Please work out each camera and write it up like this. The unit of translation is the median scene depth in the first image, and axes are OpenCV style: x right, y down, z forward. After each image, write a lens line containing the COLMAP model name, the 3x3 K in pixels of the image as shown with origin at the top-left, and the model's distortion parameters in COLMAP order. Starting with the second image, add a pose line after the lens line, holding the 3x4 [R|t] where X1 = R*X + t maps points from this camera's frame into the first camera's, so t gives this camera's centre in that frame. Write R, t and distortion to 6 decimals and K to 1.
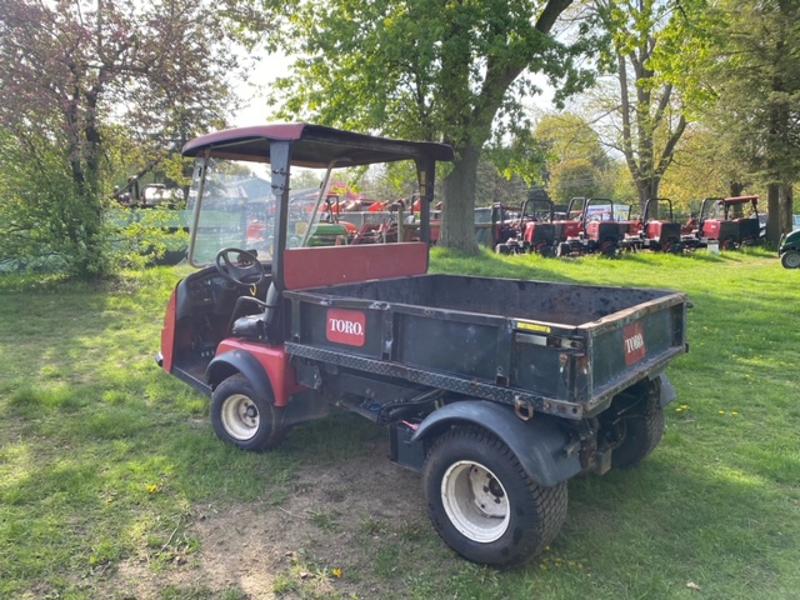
lens RADIAL K [[607.5, 0, 400.0], [0, 607.5, 300.0], [0, 0, 1]] dist [0.012490, -0.004990]
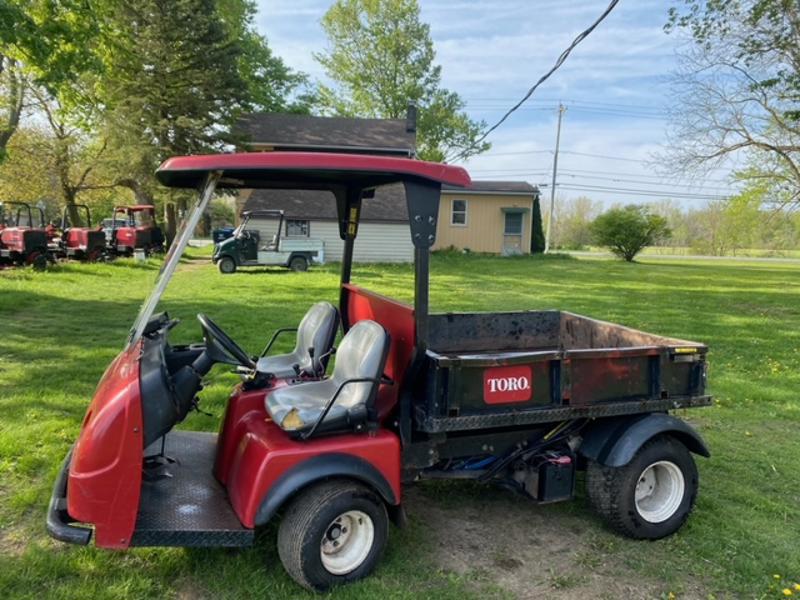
lens RADIAL K [[603.2, 0, 400.0], [0, 603.2, 300.0], [0, 0, 1]] dist [0.013645, -0.004061]
pose [[0.480318, -0.090424, 0.872421, -0.865788], [0.089032, 0.994560, 0.054066, -0.135344], [-0.872564, 0.051704, 0.485756, 0.595138]]
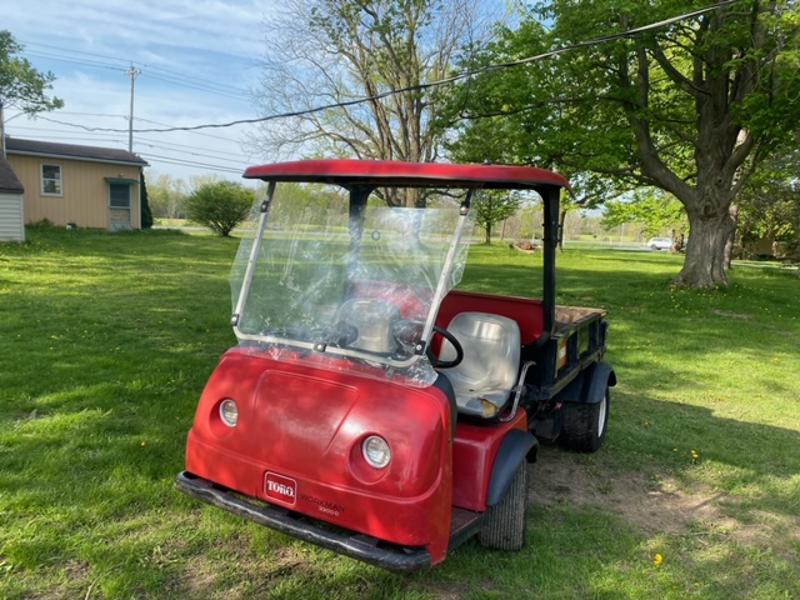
lens RADIAL K [[607.5, 0, 400.0], [0, 607.5, 300.0], [0, 0, 1]] dist [0.012490, -0.004990]
pose [[-0.185213, -0.138805, 0.972846, -1.052060], [0.077114, 0.984868, 0.155202, -0.237348], [-0.979668, 0.103765, -0.171706, 1.325025]]
